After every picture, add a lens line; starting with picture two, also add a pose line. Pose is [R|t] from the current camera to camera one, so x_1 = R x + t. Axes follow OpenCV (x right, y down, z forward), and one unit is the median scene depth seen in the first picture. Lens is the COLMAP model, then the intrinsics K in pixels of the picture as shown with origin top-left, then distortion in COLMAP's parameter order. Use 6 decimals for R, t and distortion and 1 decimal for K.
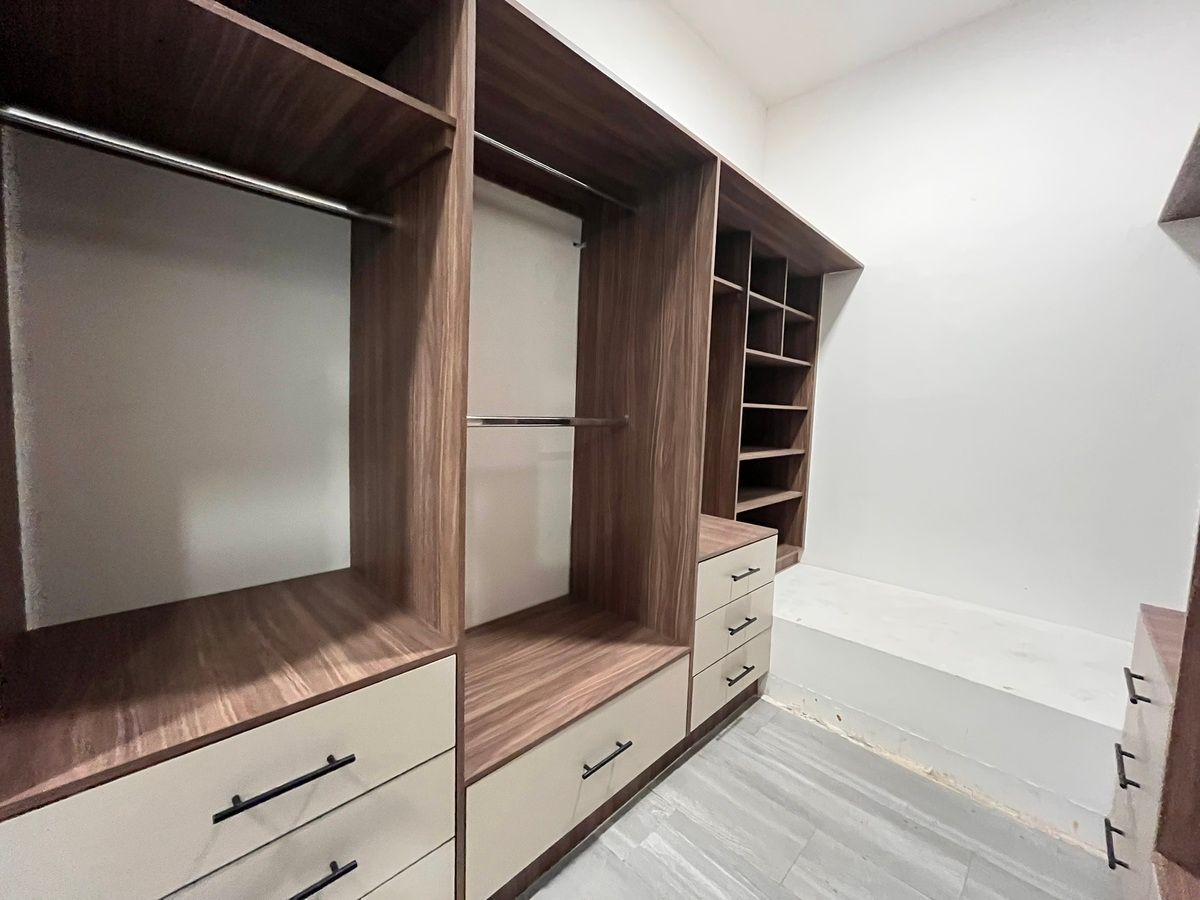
lens RADIAL K [[484.7, 0, 600.0], [0, 484.7, 450.0], [0, 0, 1]] dist [-0.000057, -0.000432]
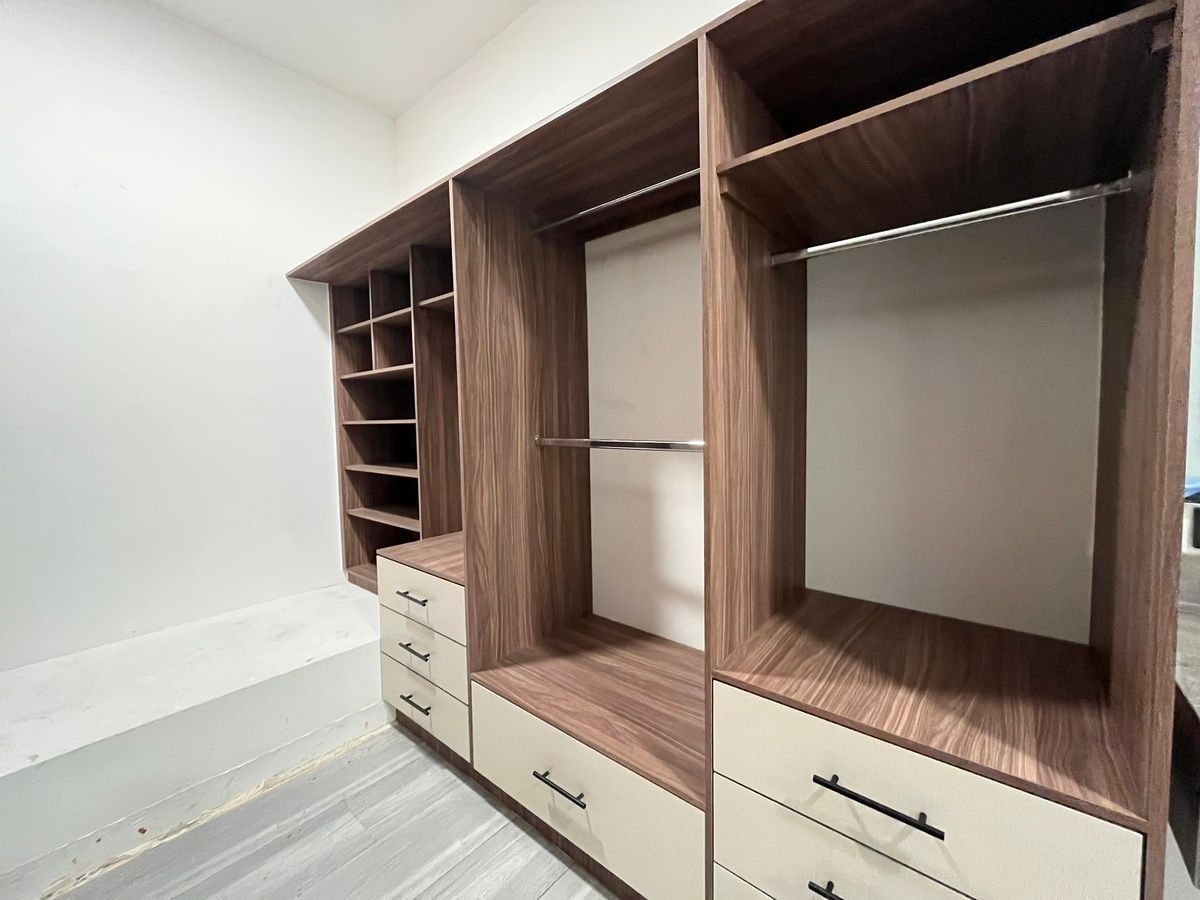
lens RADIAL K [[484.7, 0, 600.0], [0, 484.7, 450.0], [0, 0, 1]] dist [-0.000057, -0.000432]
pose [[-0.079923, -0.096401, 0.992129, -0.316375], [0.094585, 0.990088, 0.103823, -0.063176], [-0.992303, 0.102138, -0.070012, 0.330399]]
